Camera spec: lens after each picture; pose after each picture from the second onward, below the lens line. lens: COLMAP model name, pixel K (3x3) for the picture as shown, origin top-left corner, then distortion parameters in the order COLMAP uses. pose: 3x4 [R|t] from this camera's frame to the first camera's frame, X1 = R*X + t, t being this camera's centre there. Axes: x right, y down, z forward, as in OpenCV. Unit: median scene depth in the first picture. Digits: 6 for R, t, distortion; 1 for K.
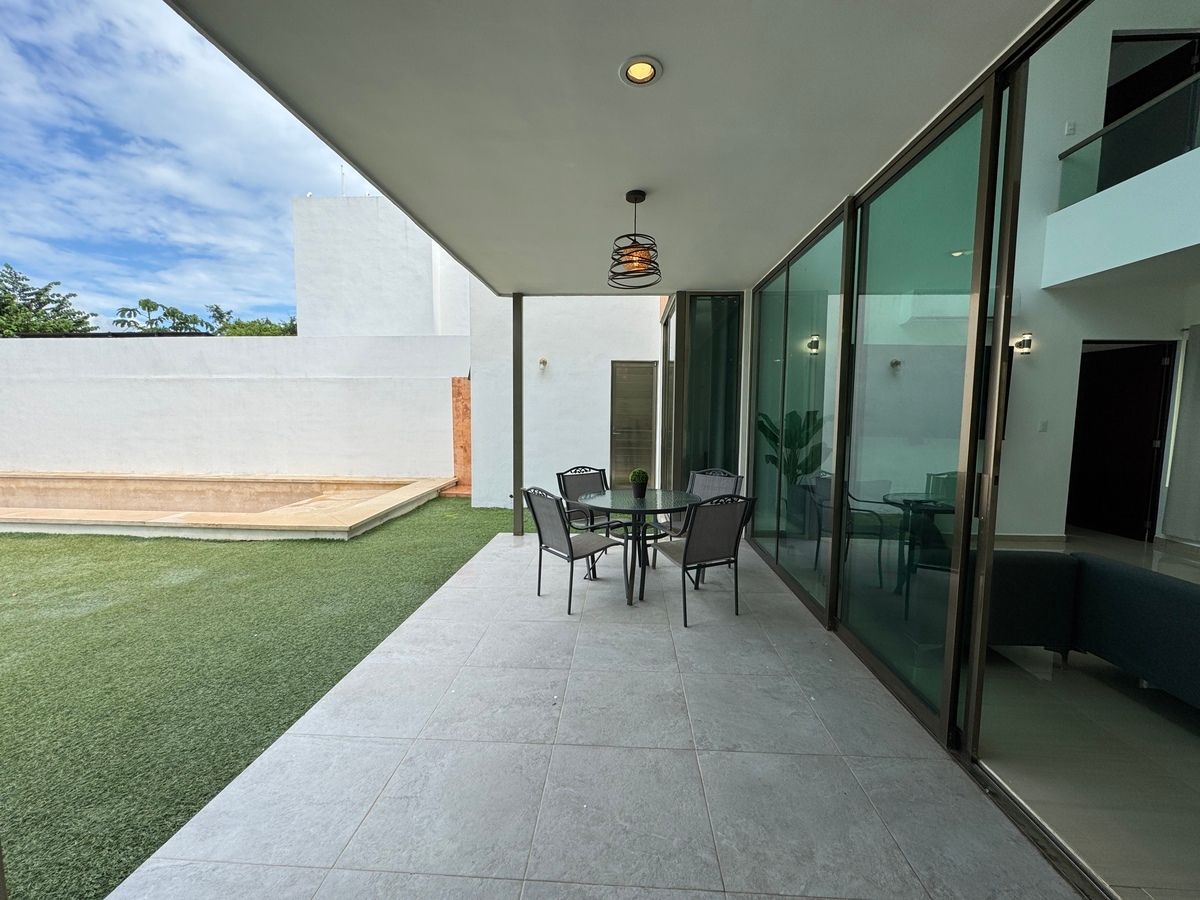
lens RADIAL K [[479.0, 0, 600.6], [0, 479.0, 450.4], [0, 0, 1]] dist [-0.003805, 0.000302]
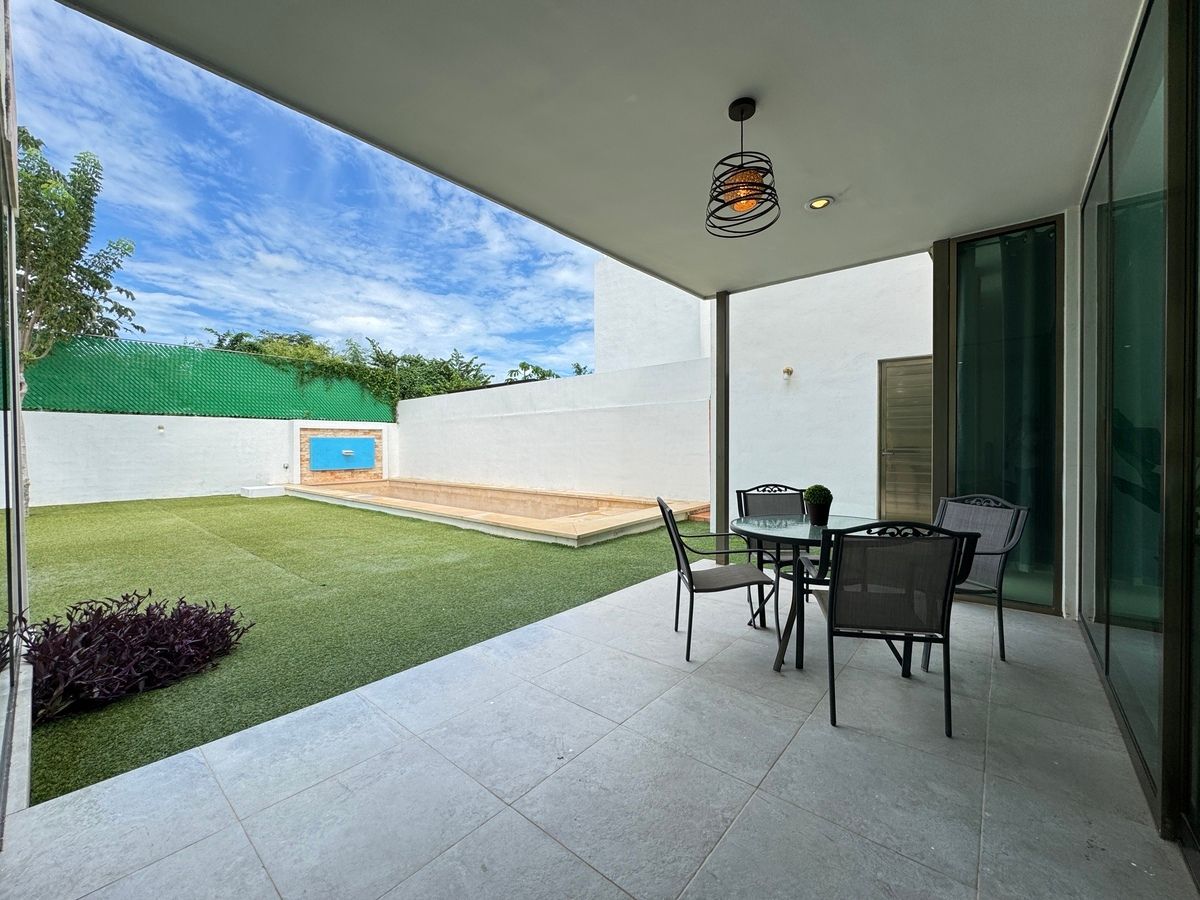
lens RADIAL K [[479.0, 0, 600.1], [0, 479.0, 450.7], [0, 0, 1]] dist [-0.003805, 0.000302]
pose [[0.795662, -0.005062, -0.605720, 0.107013], [-0.037240, 0.997665, -0.057256, 0.017092], [0.604595, 0.068114, 0.793615, 0.094197]]
